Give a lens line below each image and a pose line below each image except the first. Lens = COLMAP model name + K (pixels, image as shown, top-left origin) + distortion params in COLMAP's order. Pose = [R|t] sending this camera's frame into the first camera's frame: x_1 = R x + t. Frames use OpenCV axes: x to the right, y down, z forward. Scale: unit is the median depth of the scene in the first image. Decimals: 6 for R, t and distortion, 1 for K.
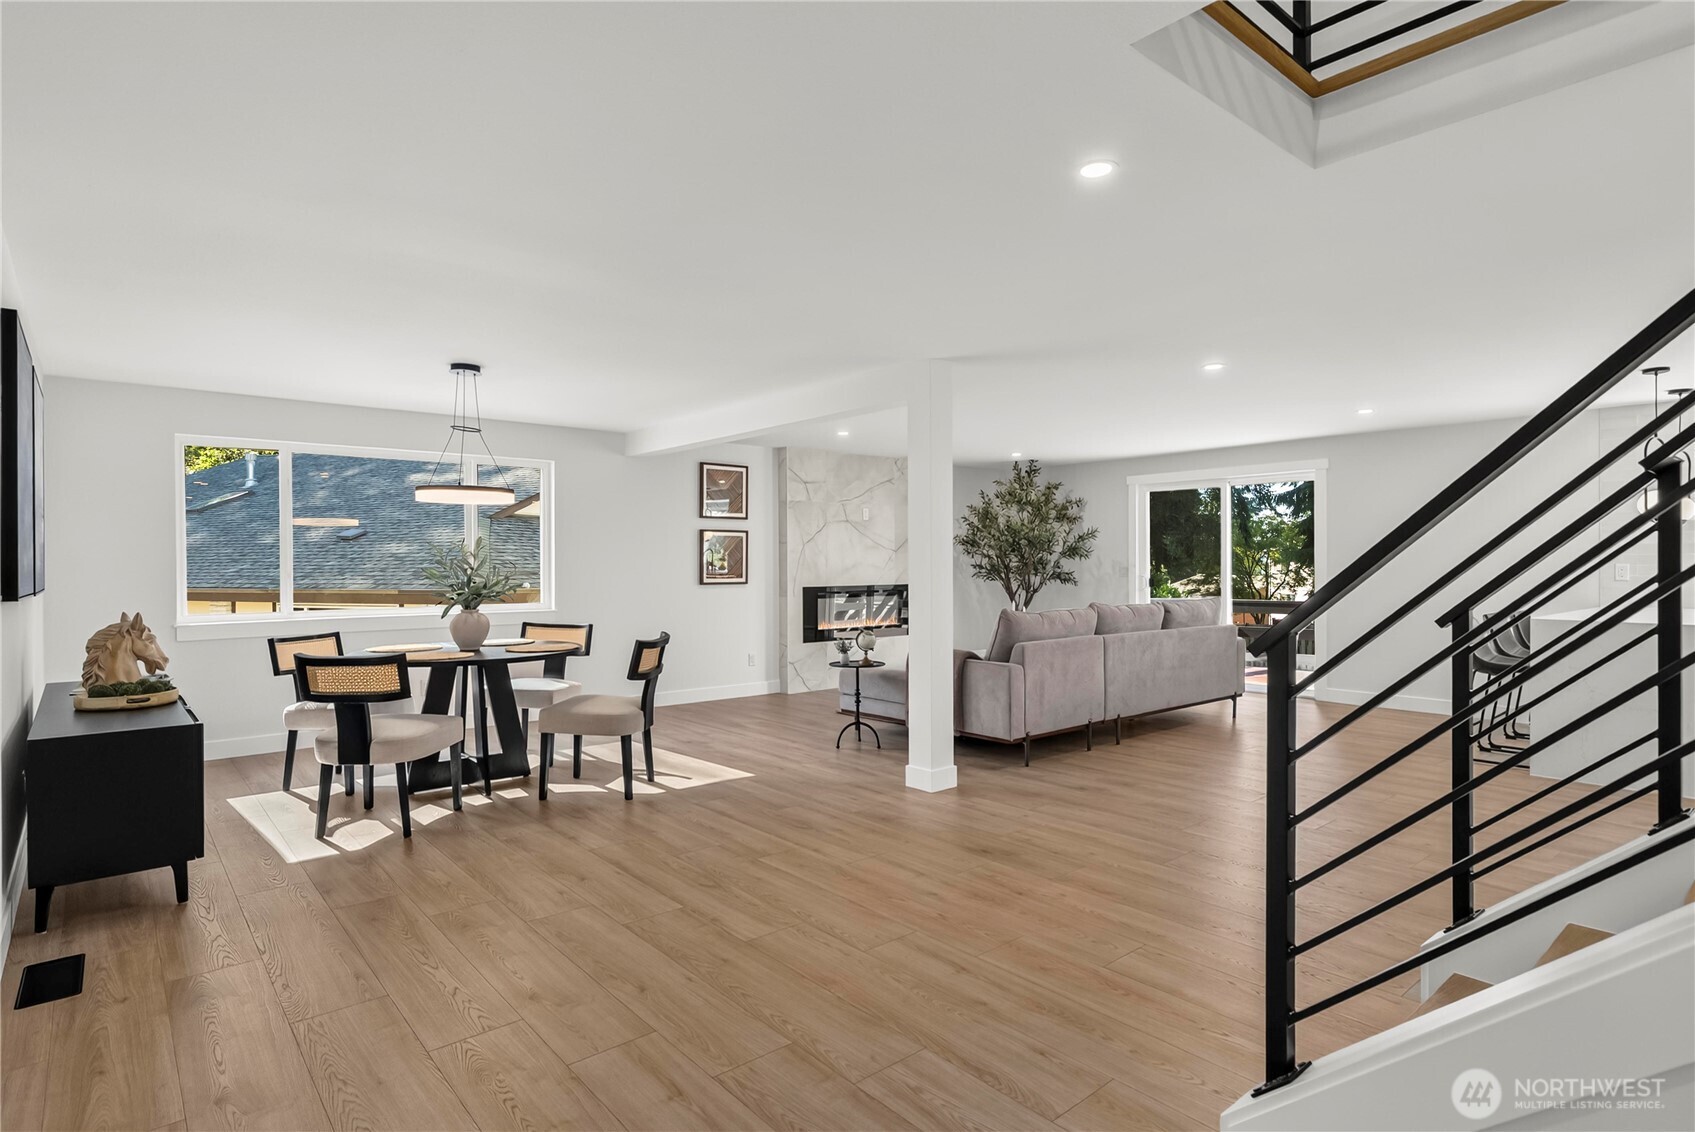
lens RADIAL K [[868.2, 0, 845.8], [0, 868.2, 565.4], [0, 0, 1]] dist [0.001470, 0.000378]
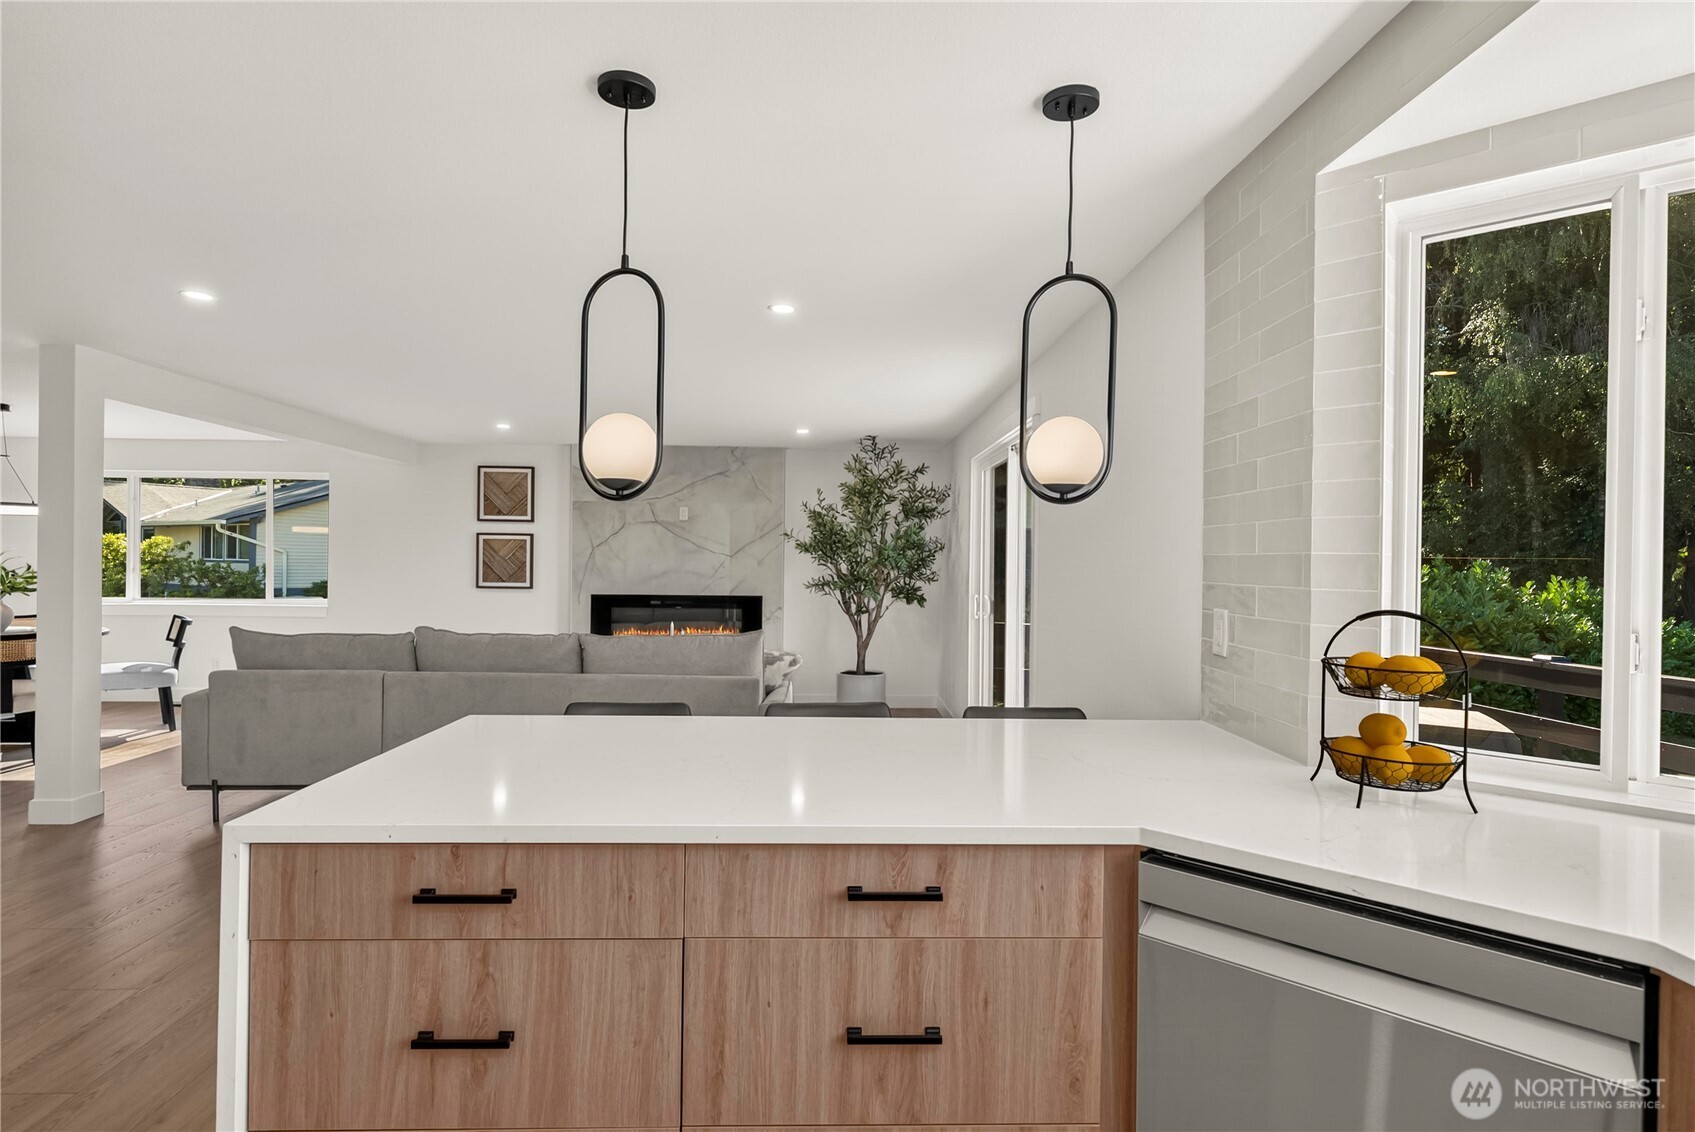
lens RADIAL K [[868.2, 0, 847.7], [0, 868.2, 564.5], [0, 0, 1]] dist [0.001470, 0.000378]
pose [[0.786159, 0.014811, -0.617847, 0.785719], [-0.016778, 0.999856, 0.002621, -0.014642], [0.617797, 0.008306, 0.786294, 0.474085]]
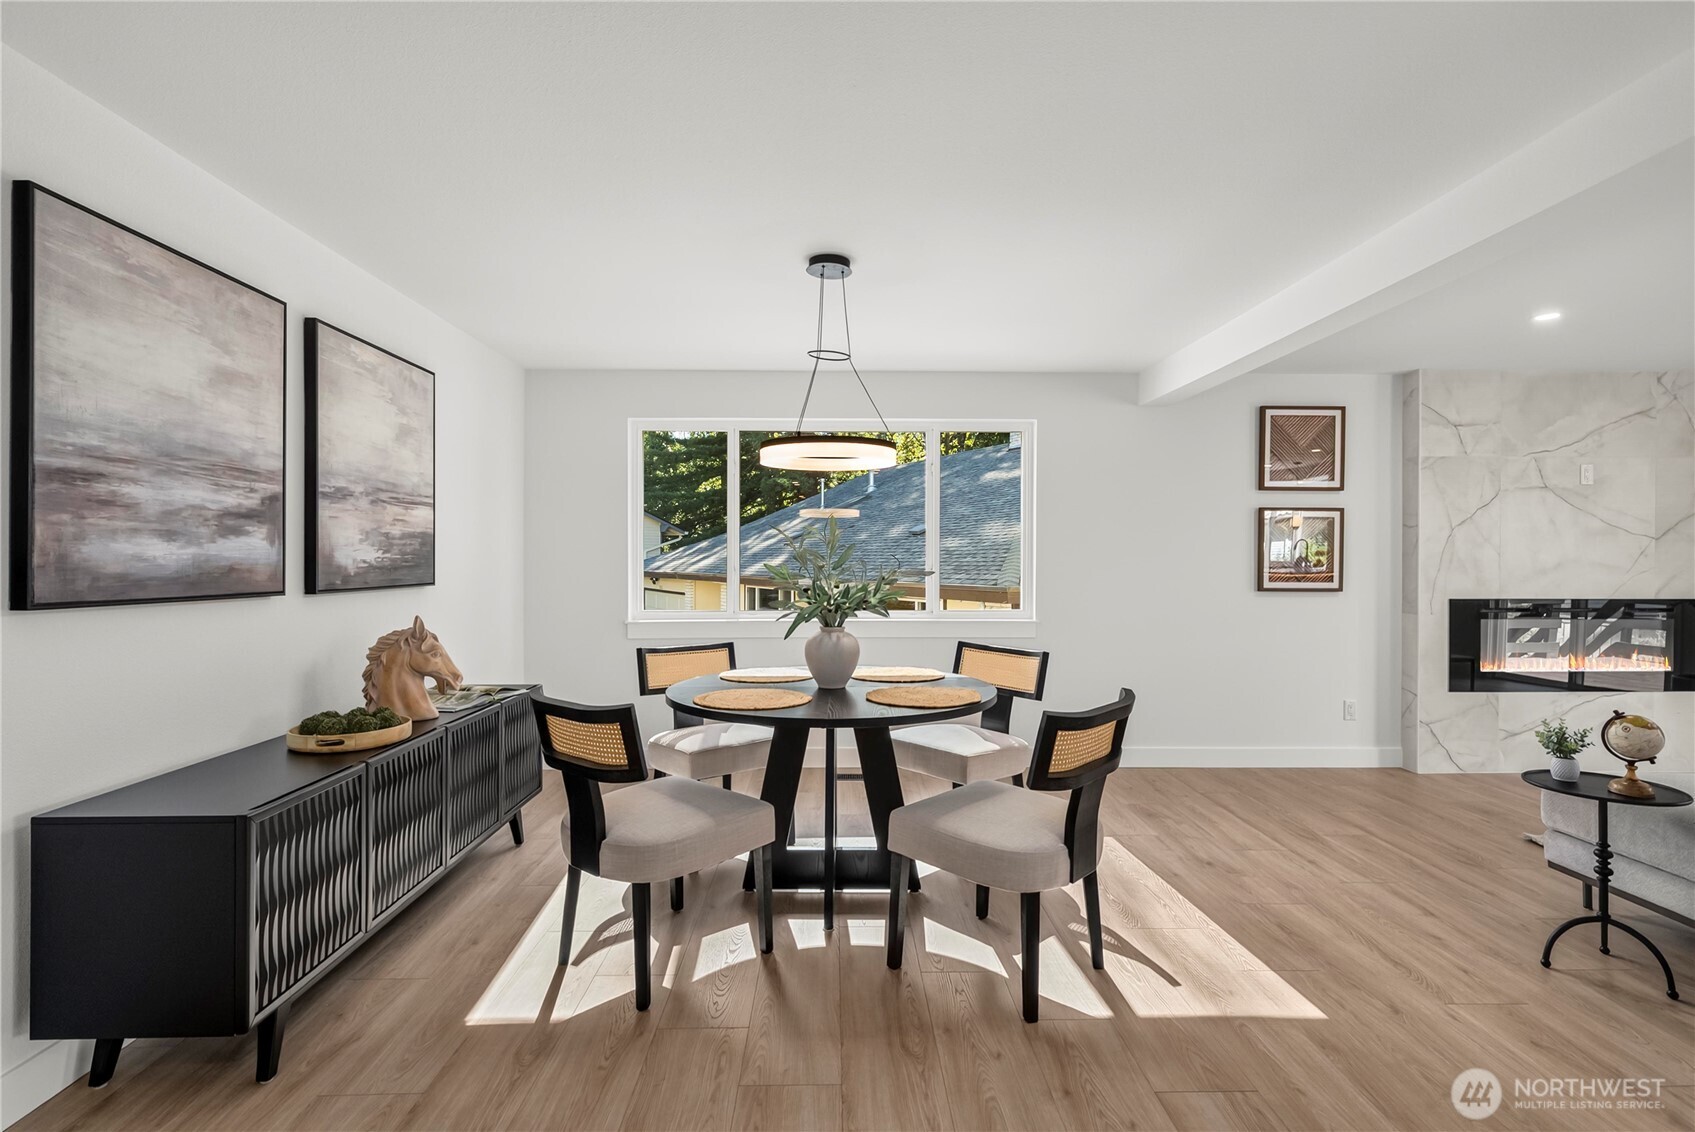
lens RADIAL K [[808.2, 0, 853.5], [0, 808.2, 563.5], [0, 0, 1]] dist [-0.000226, -0.000933]
pose [[0.777617, 0.009596, -0.628664, -0.019885], [-0.006513, 0.999953, 0.007206, -0.001256], [0.628704, -0.001509, 0.777643, 0.323337]]
